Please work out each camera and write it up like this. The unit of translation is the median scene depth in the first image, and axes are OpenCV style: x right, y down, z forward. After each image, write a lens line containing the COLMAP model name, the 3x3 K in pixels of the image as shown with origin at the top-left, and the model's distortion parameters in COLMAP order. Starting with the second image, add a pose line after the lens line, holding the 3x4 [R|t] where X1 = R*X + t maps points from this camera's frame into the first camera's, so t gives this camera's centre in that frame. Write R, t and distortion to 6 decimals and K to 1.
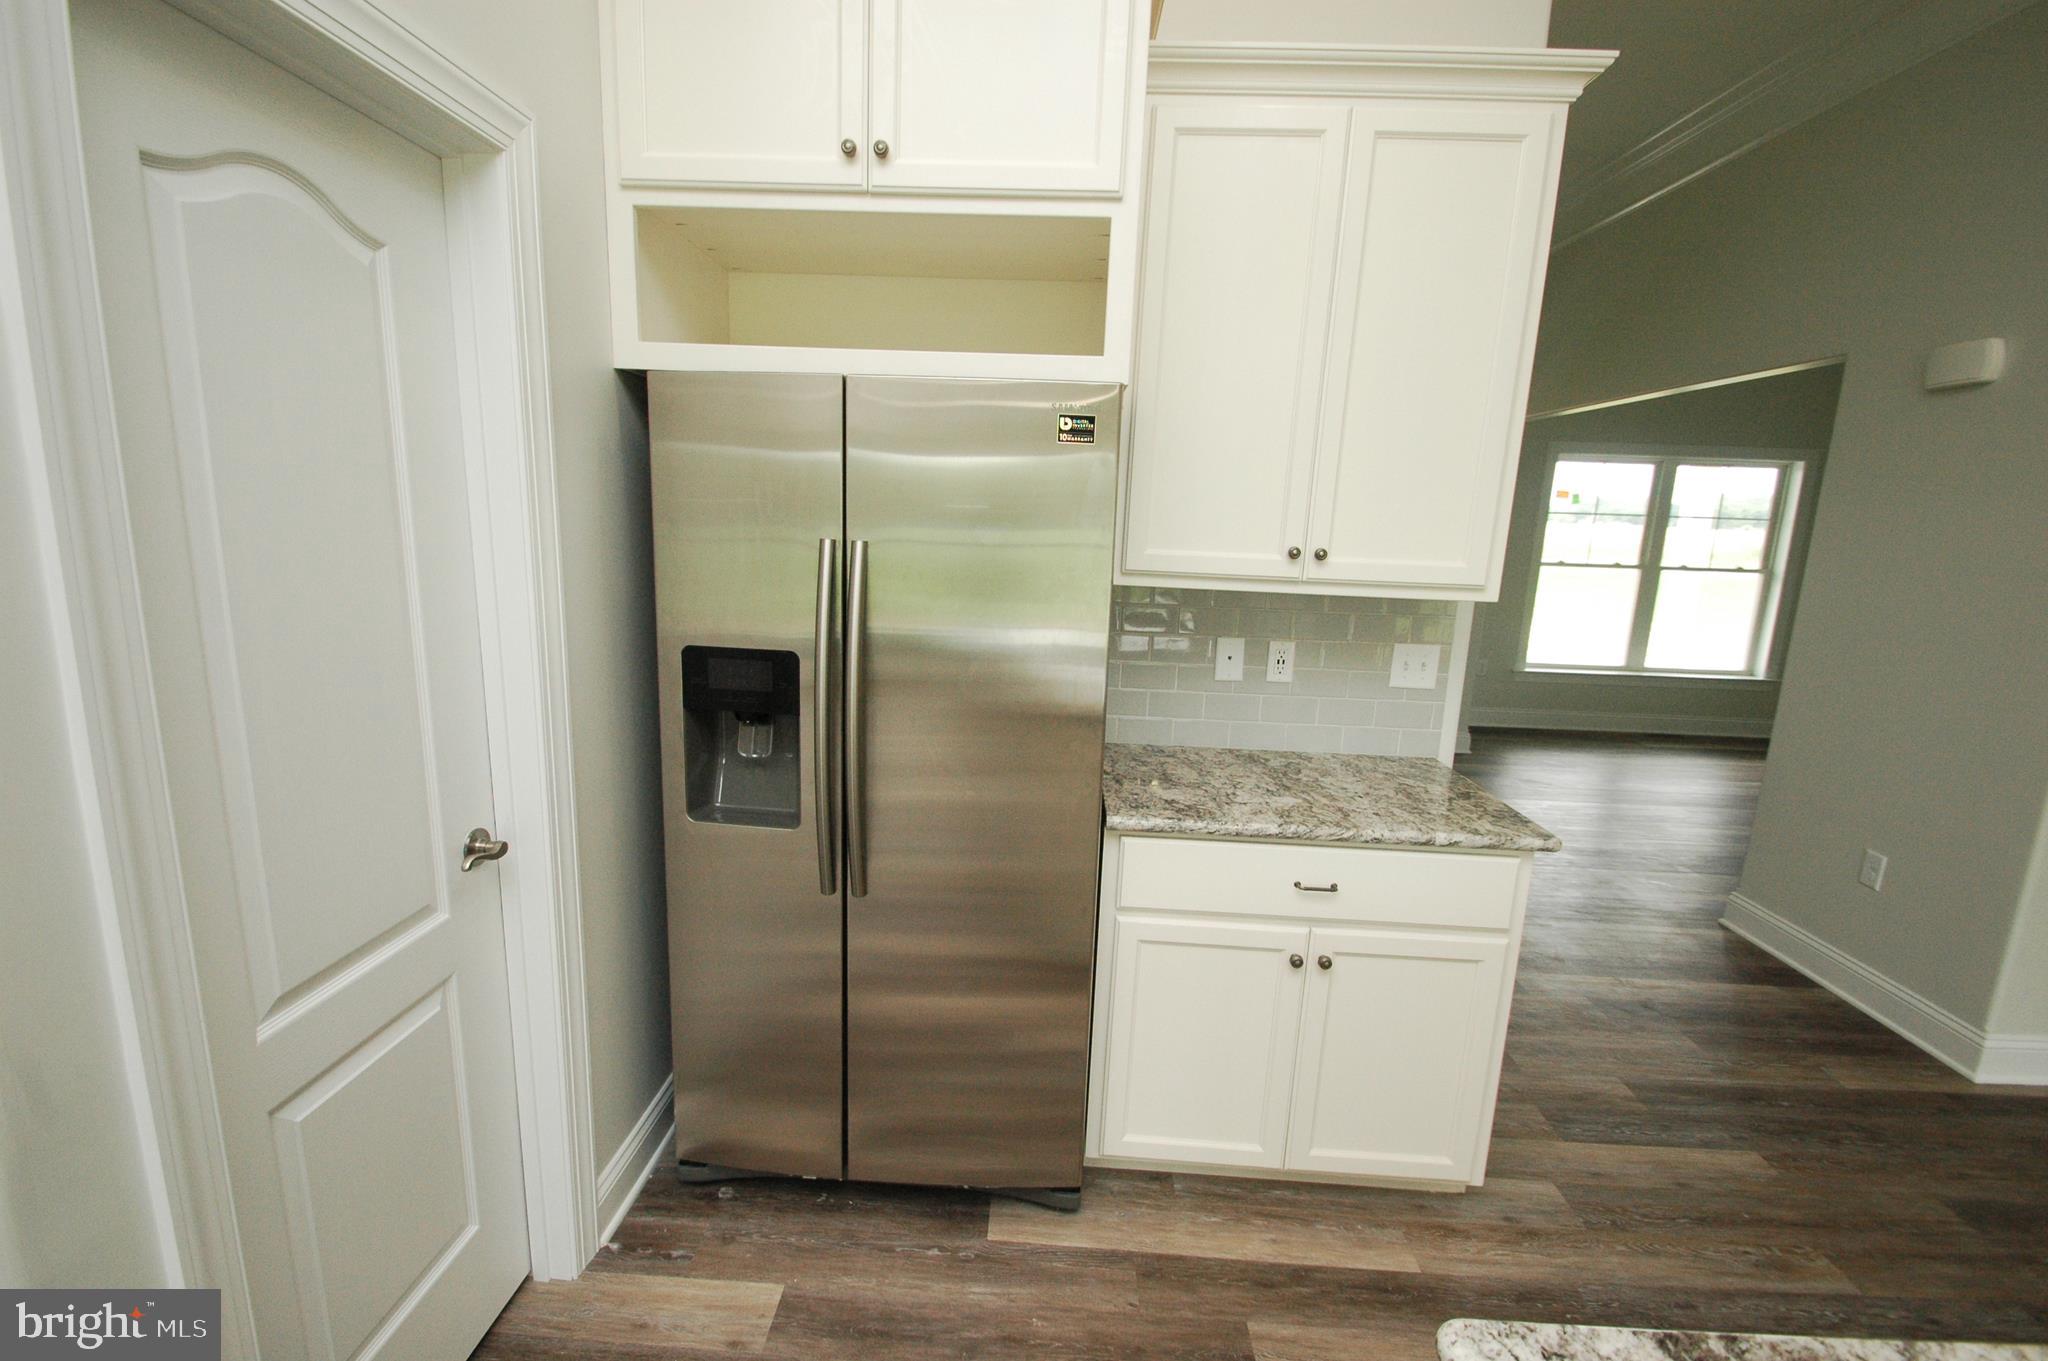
lens RADIAL K [[892.1, 0, 1014.2], [0, 892.1, 686.2], [0, 0, 1]] dist [0.013361, -0.013420]
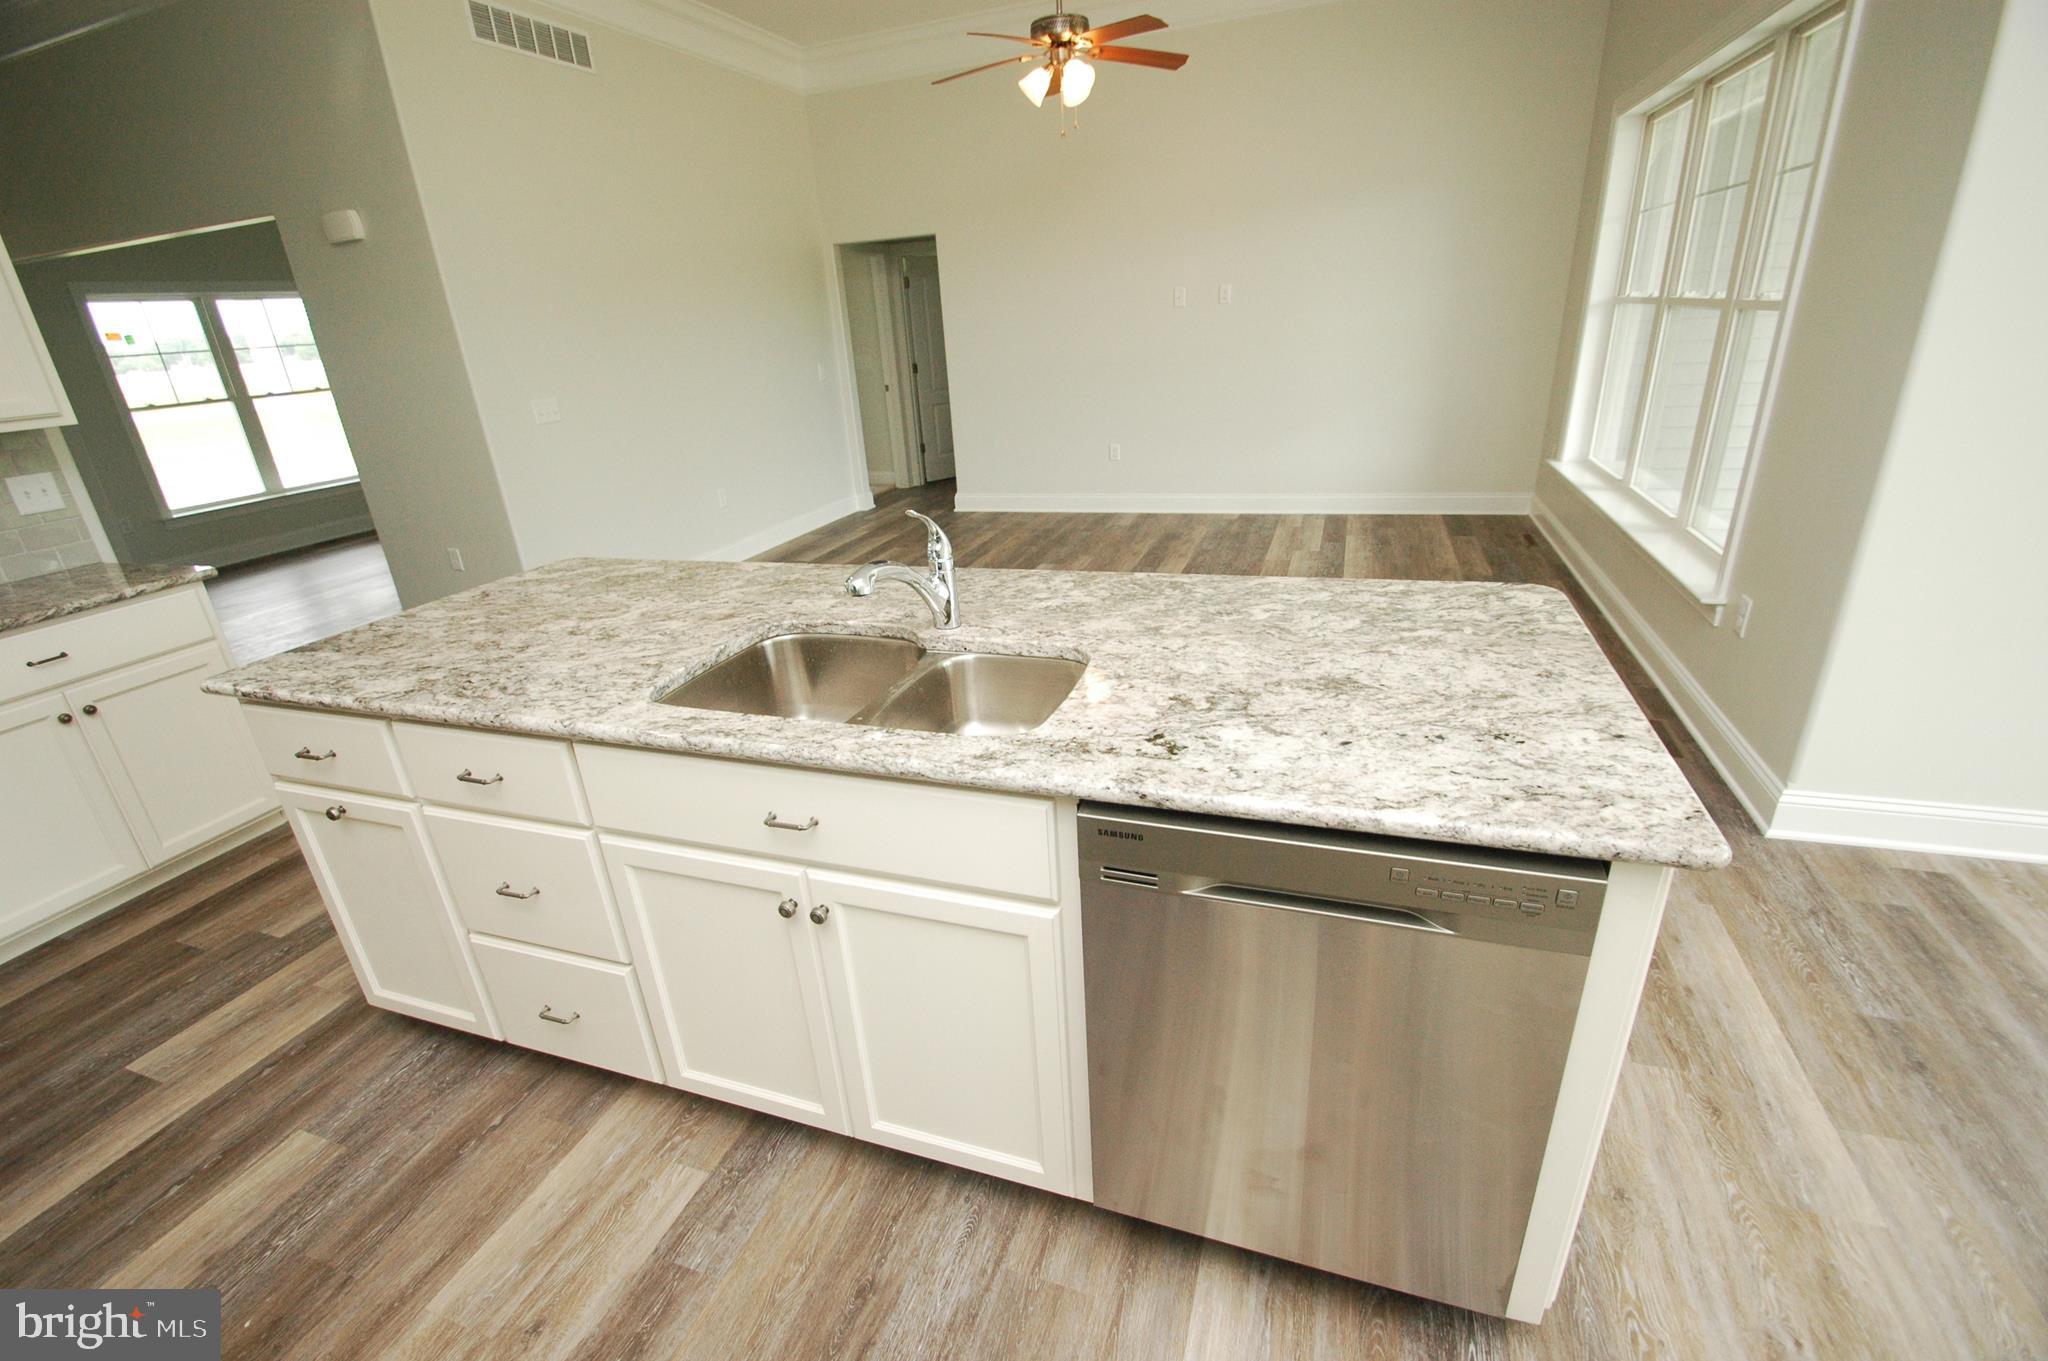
lens RADIAL K [[898.6, 0, 999.4], [0, 898.6, 695.3], [0, 0, 1]] dist [0.012700, -0.012712]
pose [[0.294600, -0.418651, 0.859035, -0.126881], [0.259139, 0.900245, 0.349865, 0.053409], [-0.919814, 0.119539, 0.373701, -0.243107]]
